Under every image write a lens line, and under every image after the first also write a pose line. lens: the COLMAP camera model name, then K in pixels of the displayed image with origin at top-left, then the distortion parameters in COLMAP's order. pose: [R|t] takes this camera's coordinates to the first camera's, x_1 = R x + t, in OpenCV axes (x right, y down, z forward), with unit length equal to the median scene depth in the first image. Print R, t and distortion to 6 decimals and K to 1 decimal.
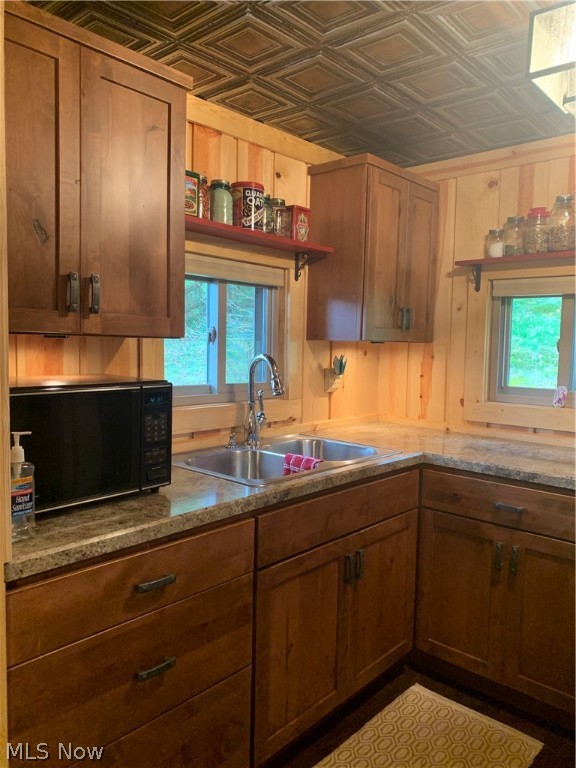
lens RADIAL K [[572.7, 0, 285.0], [0, 572.7, 380.9], [0, 0, 1]] dist [0.022599, -0.052710]
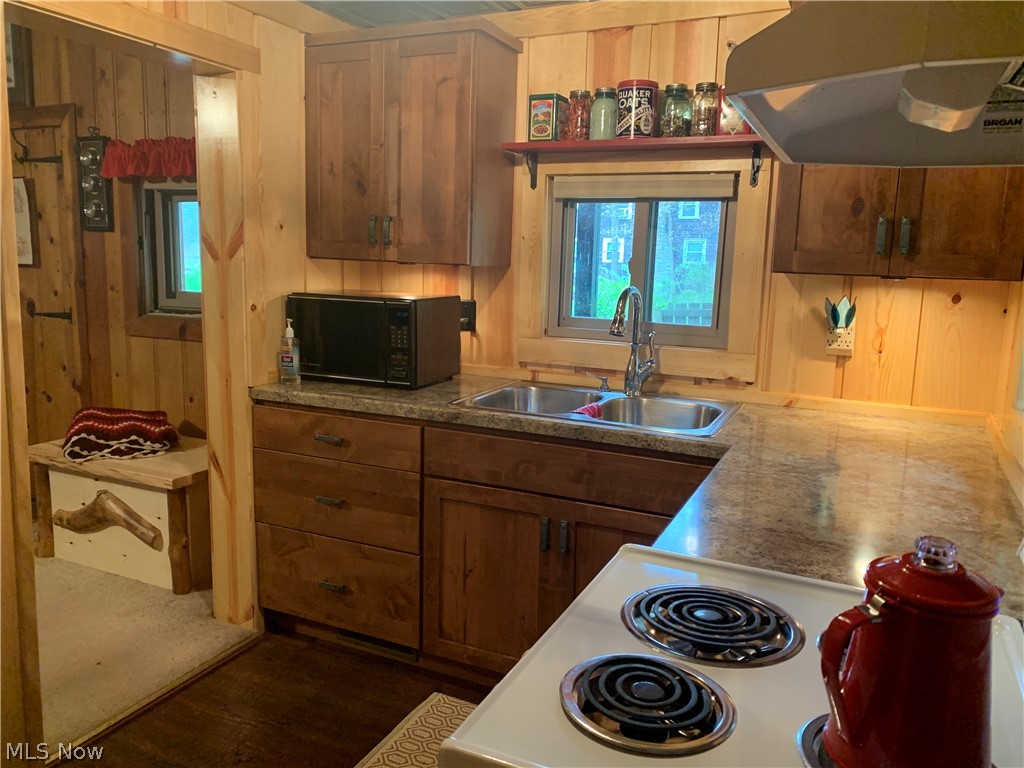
lens RADIAL K [[763.6, 0, 527.0], [0, 763.6, 376.2], [0, 0, 1]] dist [0.022599, -0.052710]
pose [[0.310268, 0.135780, -0.940902, 0.991167], [-0.085720, 0.989711, 0.114557, -0.032033], [0.946777, 0.045110, 0.318715, 0.511602]]
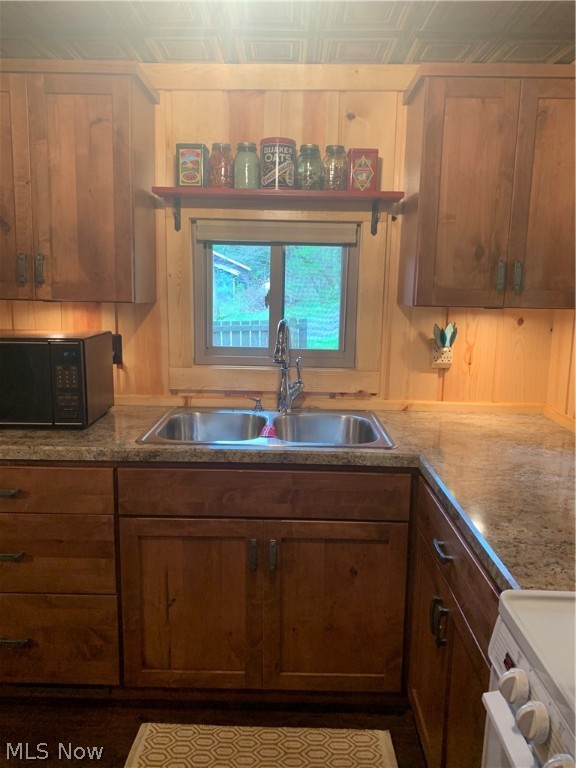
lens RADIAL K [[572.7, 0, 286.0], [0, 572.7, 378.4], [0, 0, 1]] dist [0.022599, -0.052710]
pose [[0.668512, 0.107026, -0.735960, 0.686699], [-0.054924, 0.993993, 0.094660, -0.039606], [0.741671, -0.022859, 0.670374, 0.362349]]
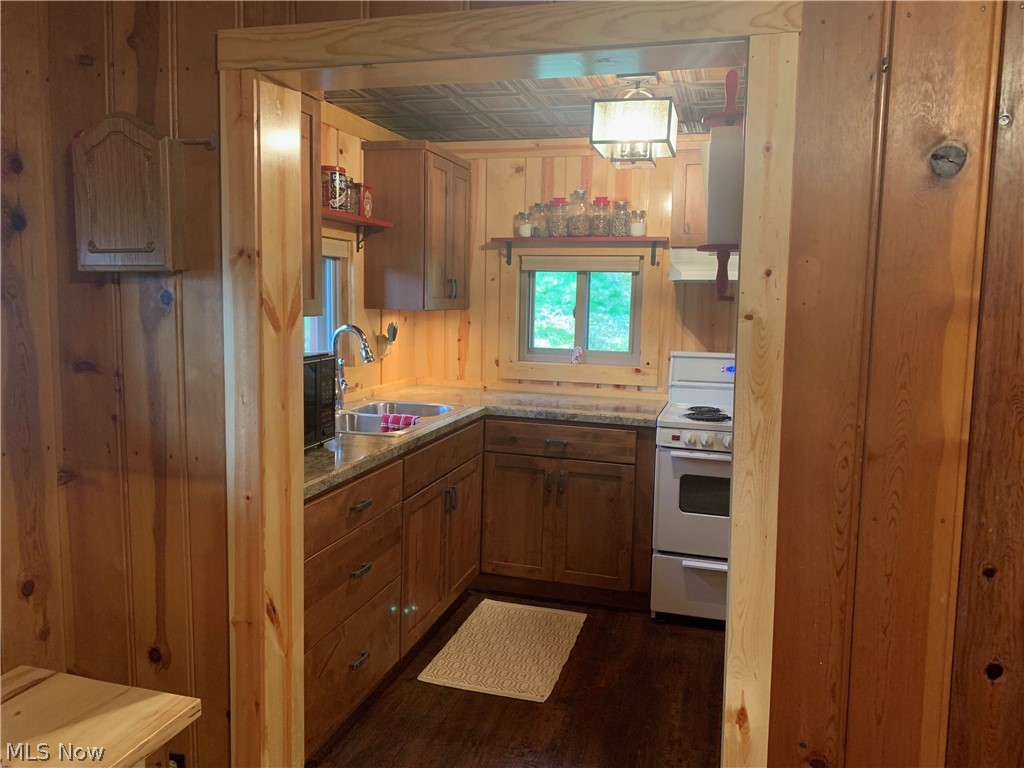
lens RADIAL K [[763.6, 0, 513.9], [0, 763.6, 384.0], [0, 0, 1]] dist [0.022599, -0.052710]
pose [[0.894309, -0.053203, 0.444276, -0.413331], [0.027009, 0.997514, 0.065085, -0.022141], [-0.446634, -0.046207, 0.893523, -0.444468]]
